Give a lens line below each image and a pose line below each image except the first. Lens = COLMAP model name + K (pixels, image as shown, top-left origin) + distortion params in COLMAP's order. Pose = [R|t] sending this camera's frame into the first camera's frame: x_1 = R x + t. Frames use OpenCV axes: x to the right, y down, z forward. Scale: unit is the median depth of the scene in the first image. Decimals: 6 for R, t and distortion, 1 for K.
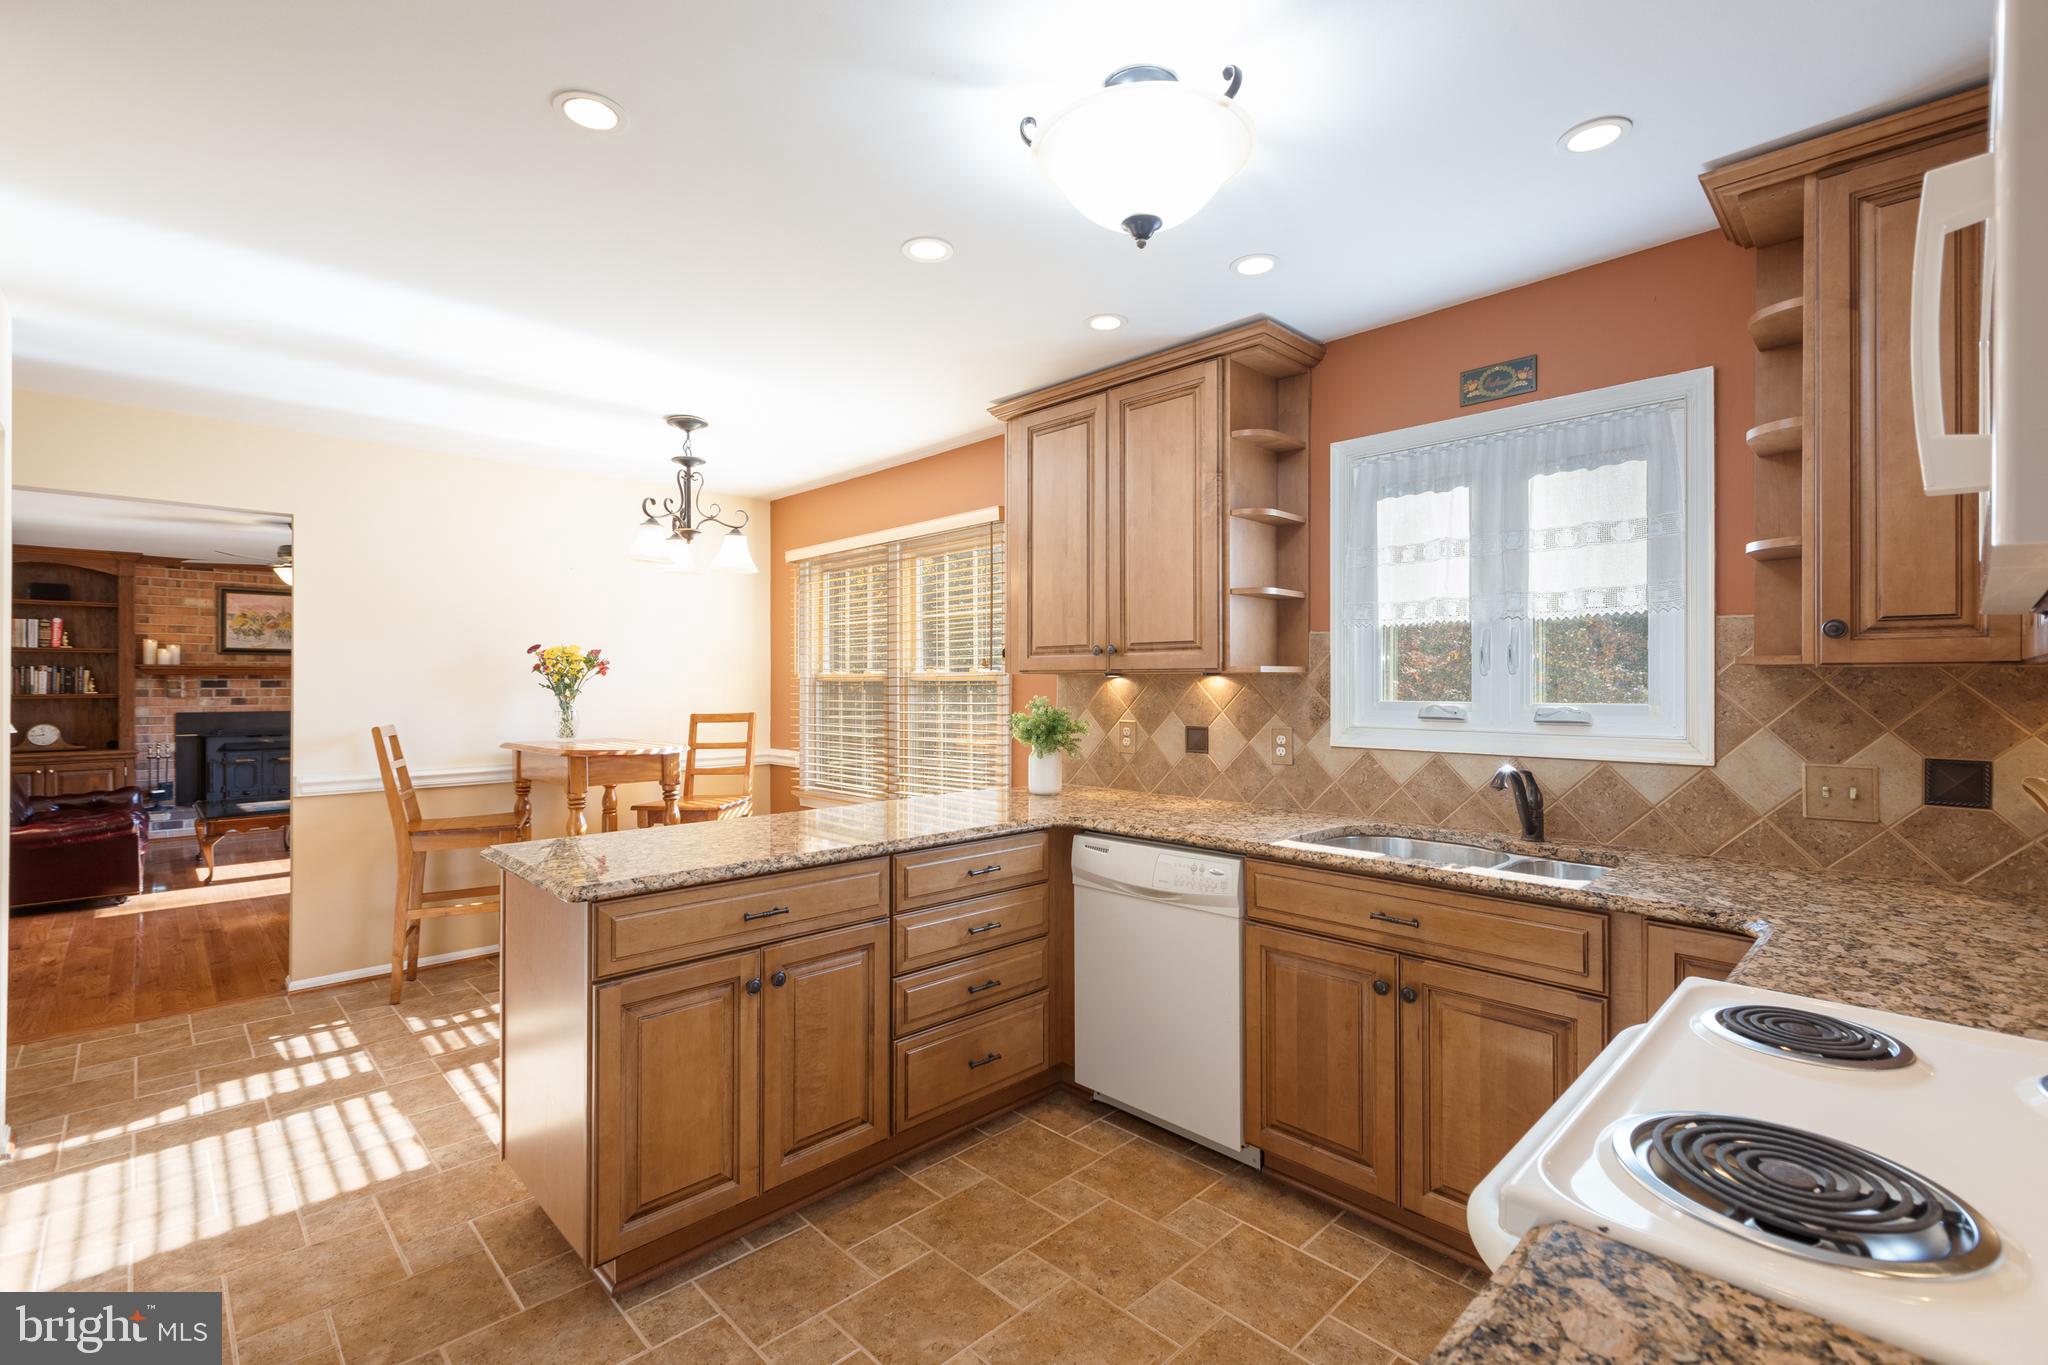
lens RADIAL K [[910.3, 0, 1025.1], [0, 910.3, 680.0], [0, 0, 1]] dist [0.000260, -0.000505]
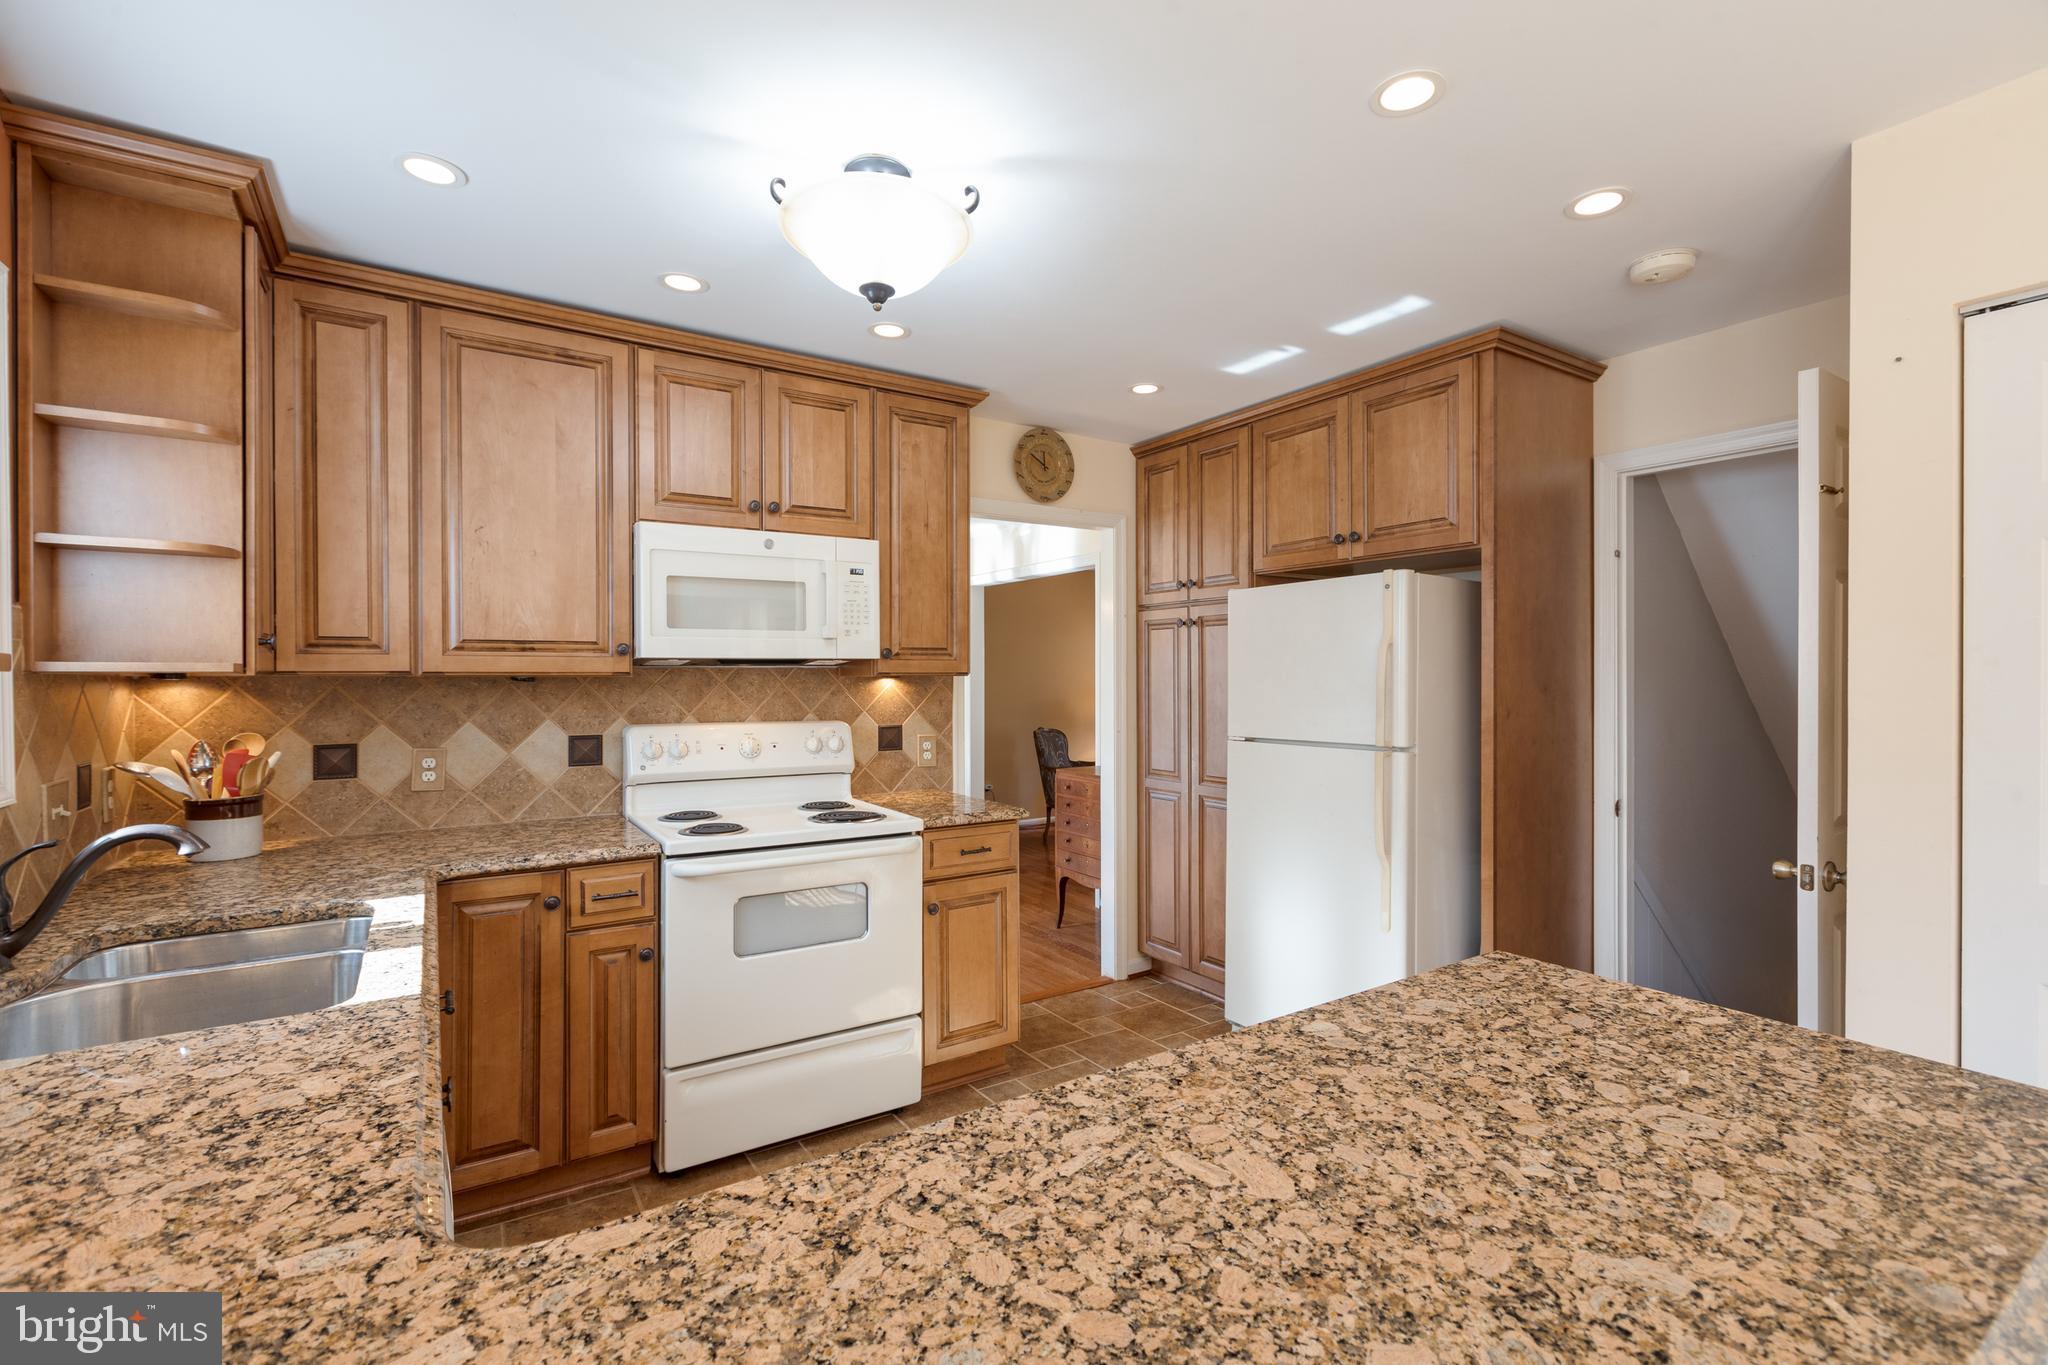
lens RADIAL K [[905.8, 0, 1026.0], [0, 905.8, 679.4], [0, 0, 1]] dist [0.003419, -0.001490]
pose [[-0.982031, 0.001147, 0.188714, -0.111554], [0.001545, 0.999997, 0.001958, -0.004134], [-0.188711, 0.002215, -0.982030, 0.857518]]
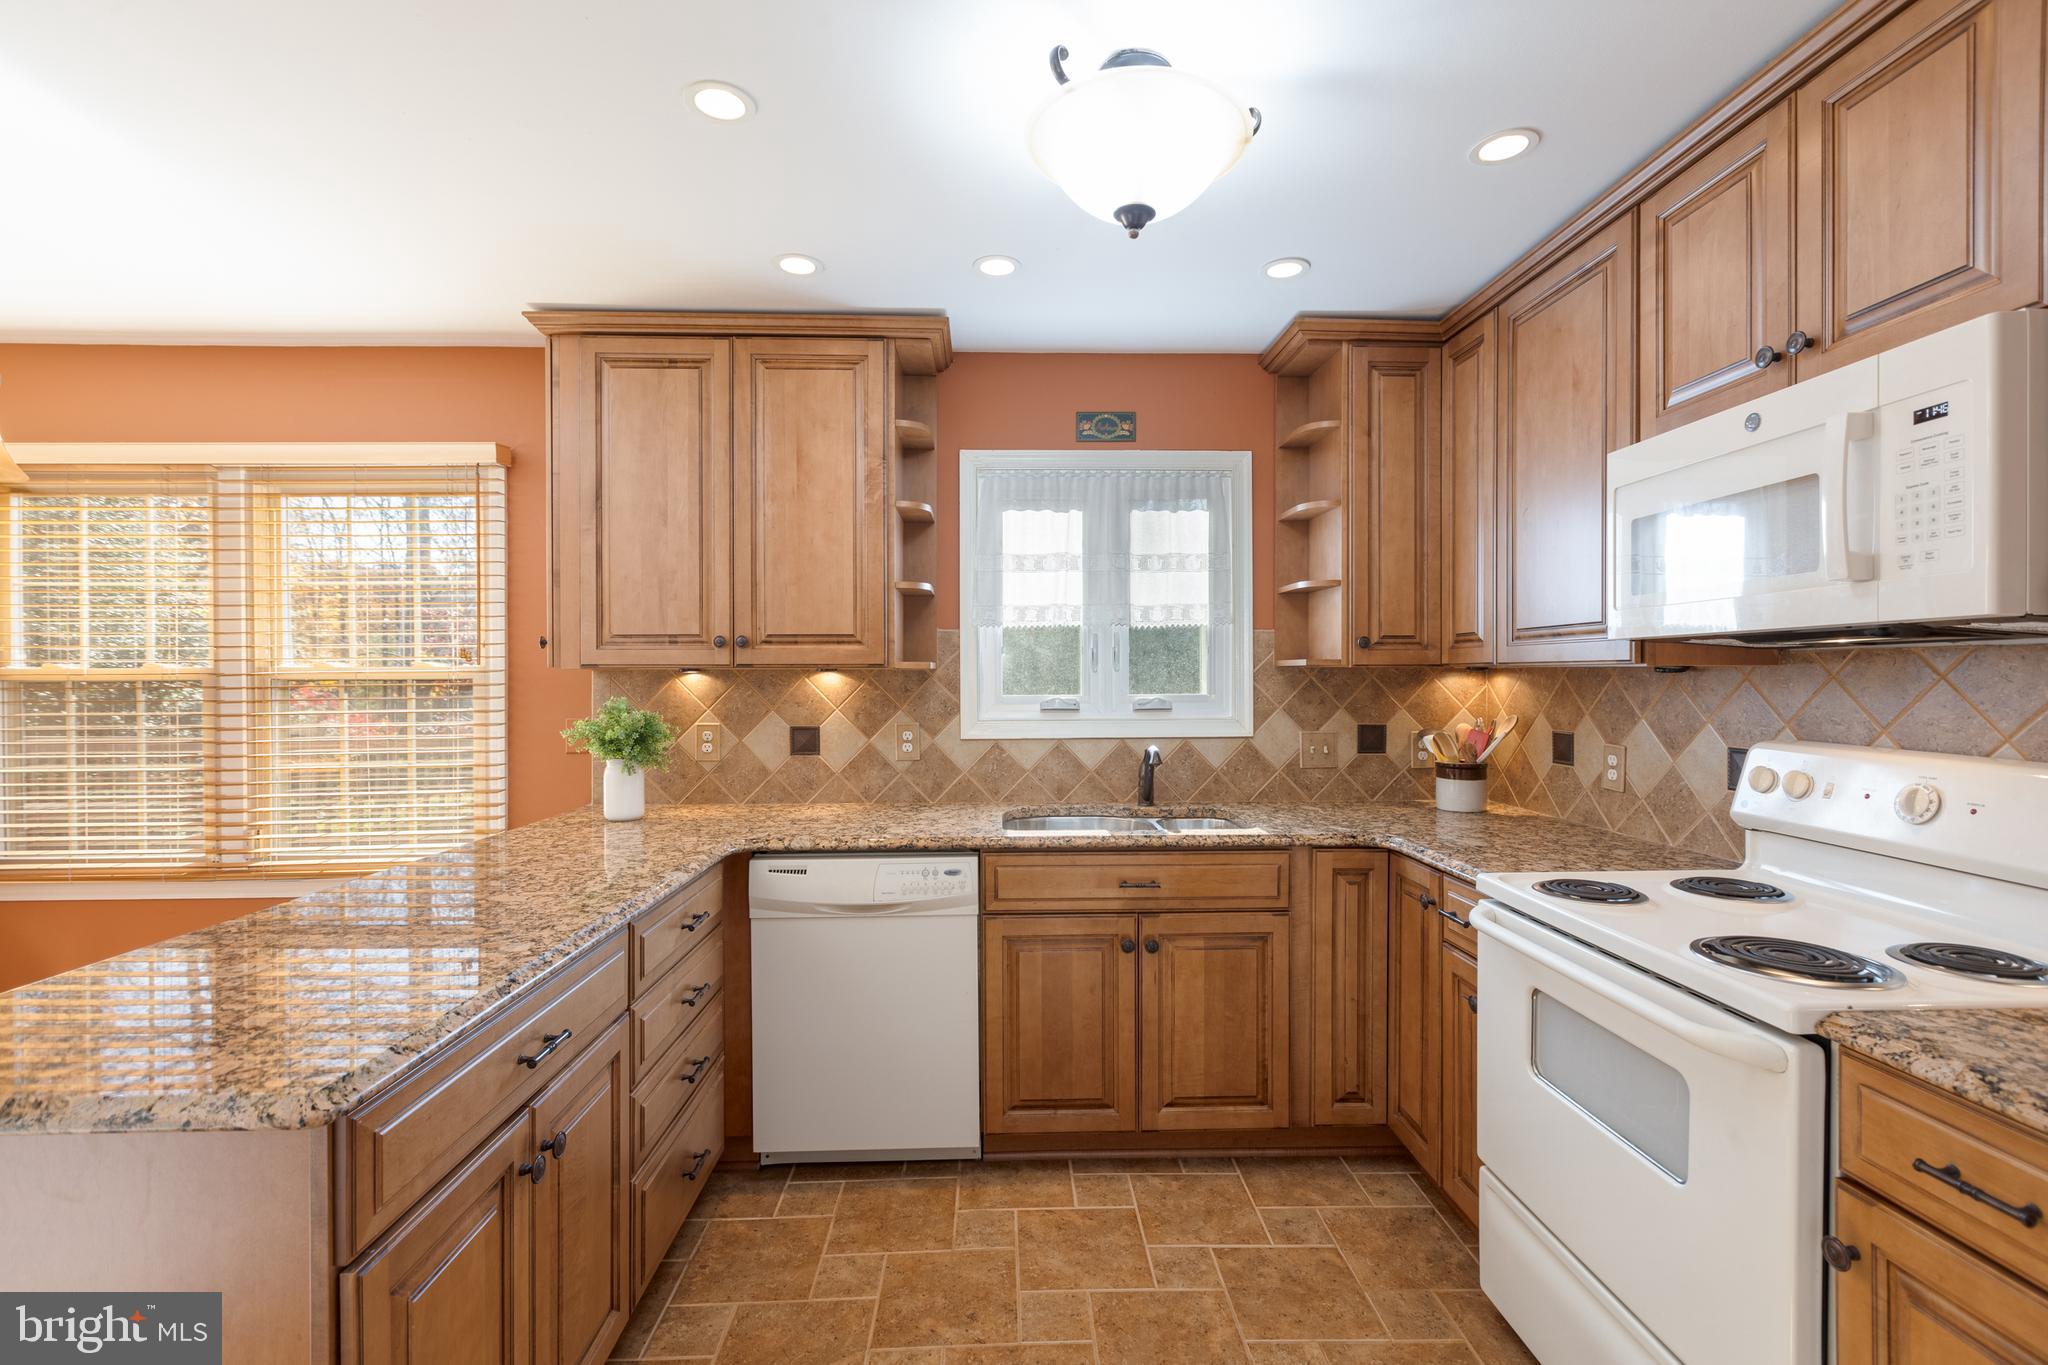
lens RADIAL K [[905.0, 0, 1025.1], [0, 905.0, 679.8], [0, 0, 1]] dist [-0.001351, -0.000541]
pose [[0.672421, -0.004930, 0.740152, -0.277588], [0.001135, 0.999984, 0.005630, -0.000961], [-0.740168, -0.002946, 0.672416, 0.175376]]
